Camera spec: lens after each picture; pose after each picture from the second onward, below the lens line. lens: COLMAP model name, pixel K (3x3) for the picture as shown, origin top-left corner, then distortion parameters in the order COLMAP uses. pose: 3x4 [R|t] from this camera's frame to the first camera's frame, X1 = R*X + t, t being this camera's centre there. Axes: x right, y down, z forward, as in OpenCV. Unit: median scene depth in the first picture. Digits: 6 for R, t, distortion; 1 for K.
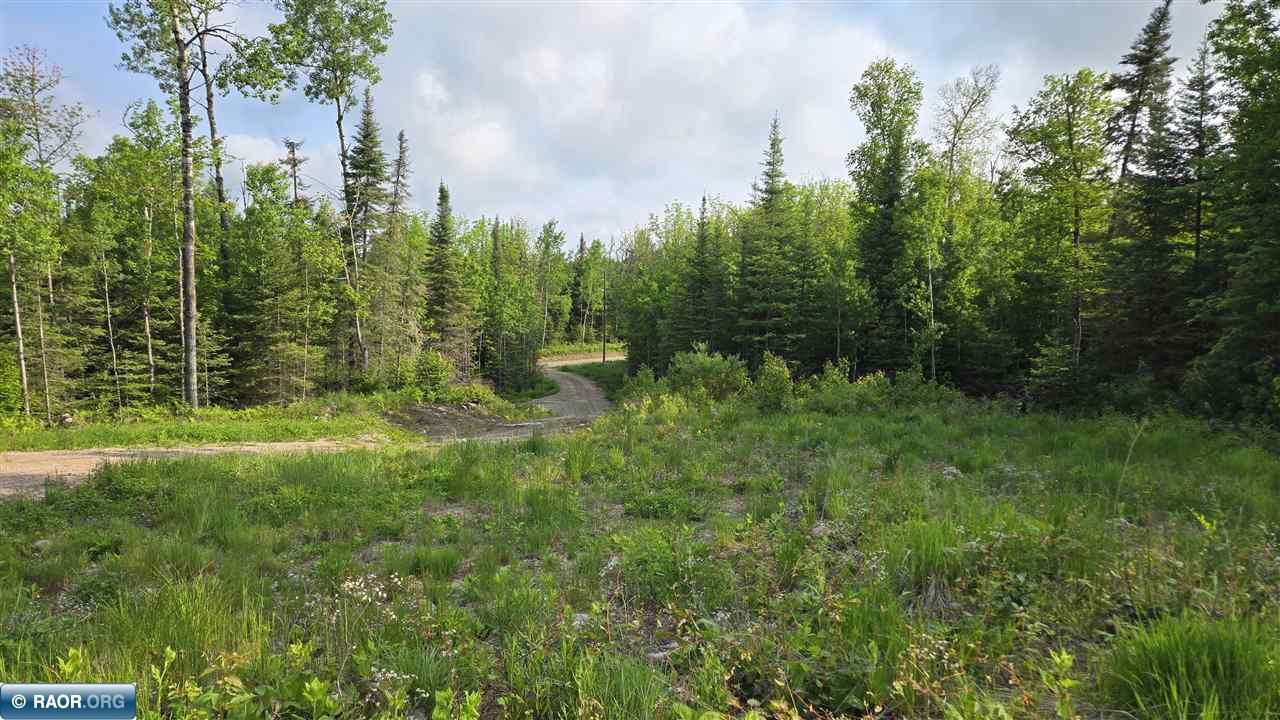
lens RADIAL K [[896.0, 0, 640.4], [0, 896.0, 402.6], [0, 0, 1]] dist [0.055375, -0.000246]
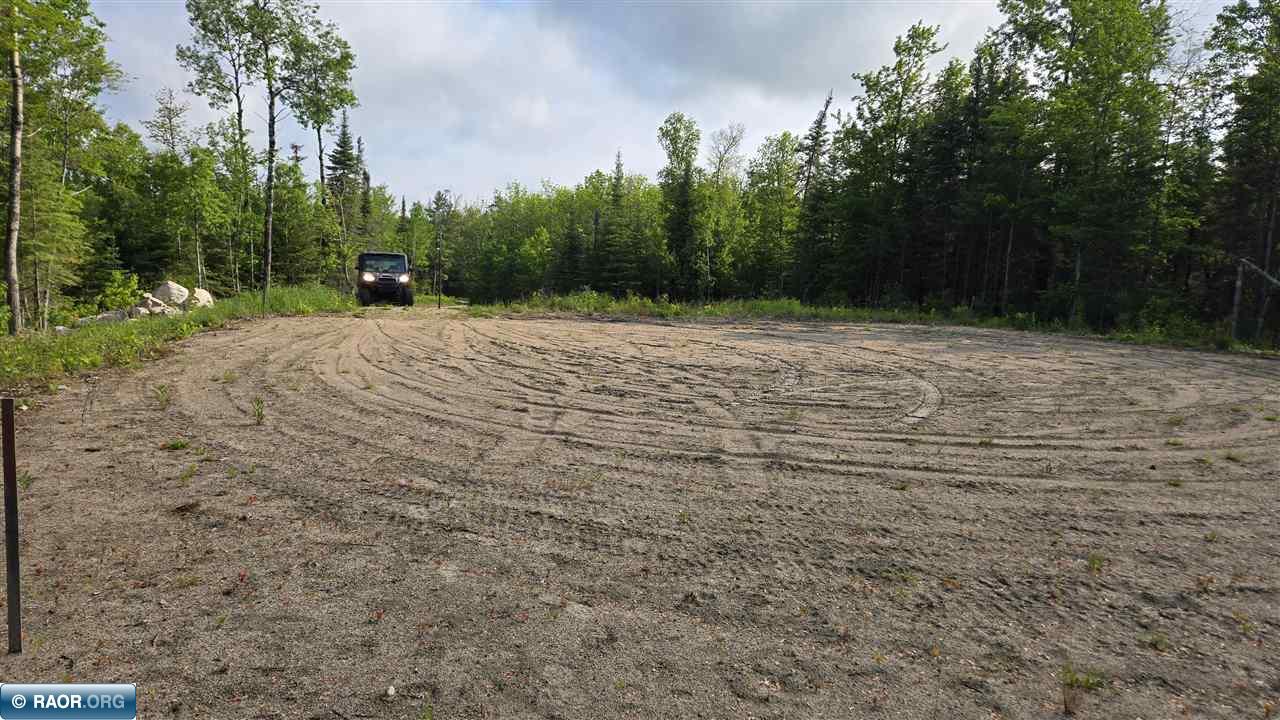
lens RADIAL K [[896.0, 0, 640.4], [0, 896.0, 402.6], [0, 0, 1]] dist [0.055375, -0.000246]
pose [[0.967829, -0.013893, 0.251224, -0.233809], [0.002925, 0.999028, 0.043980, 0.073689], [-0.251590, -0.041830, 0.966929, -0.629990]]
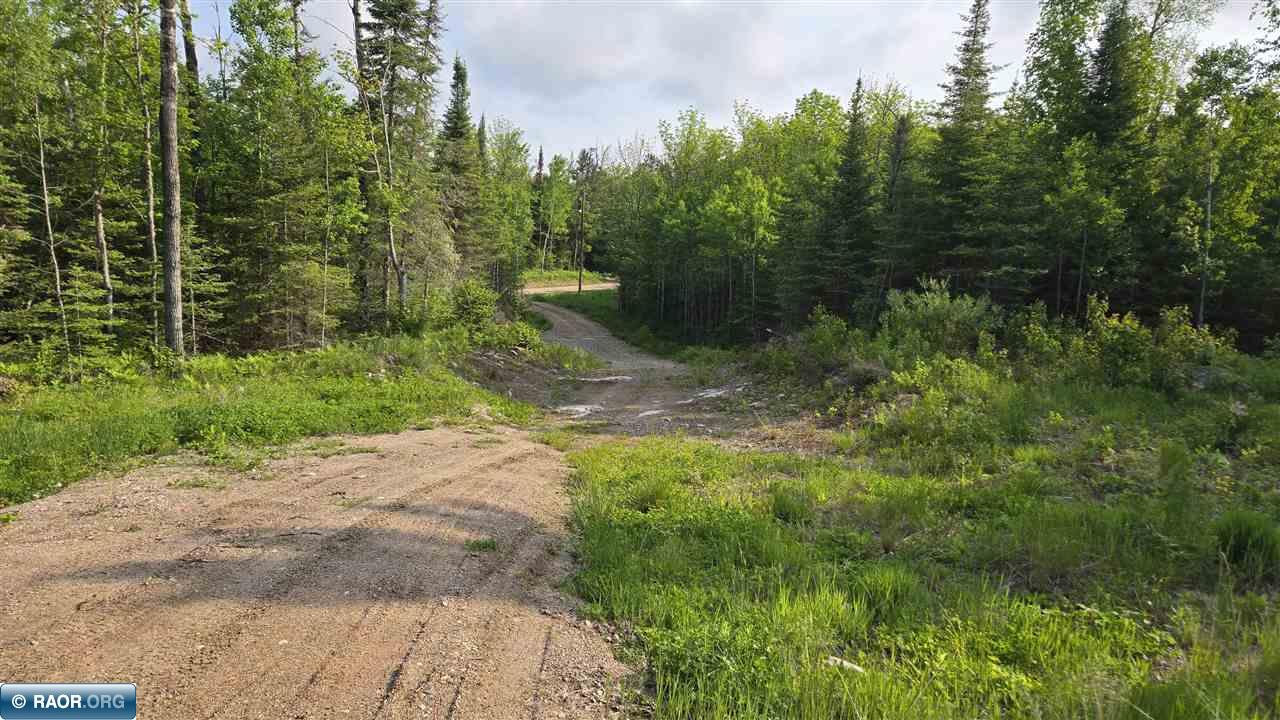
lens RADIAL K [[878.3, 0, 641.7], [0, 878.3, 414.5], [0, 0, 1]] dist [0.034472, -0.001789]
pose [[0.994241, 0.011278, 0.106572, -0.200509], [-0.021340, 0.995367, 0.093746, -0.017627], [-0.105021, -0.095480, 0.989876, 0.285266]]
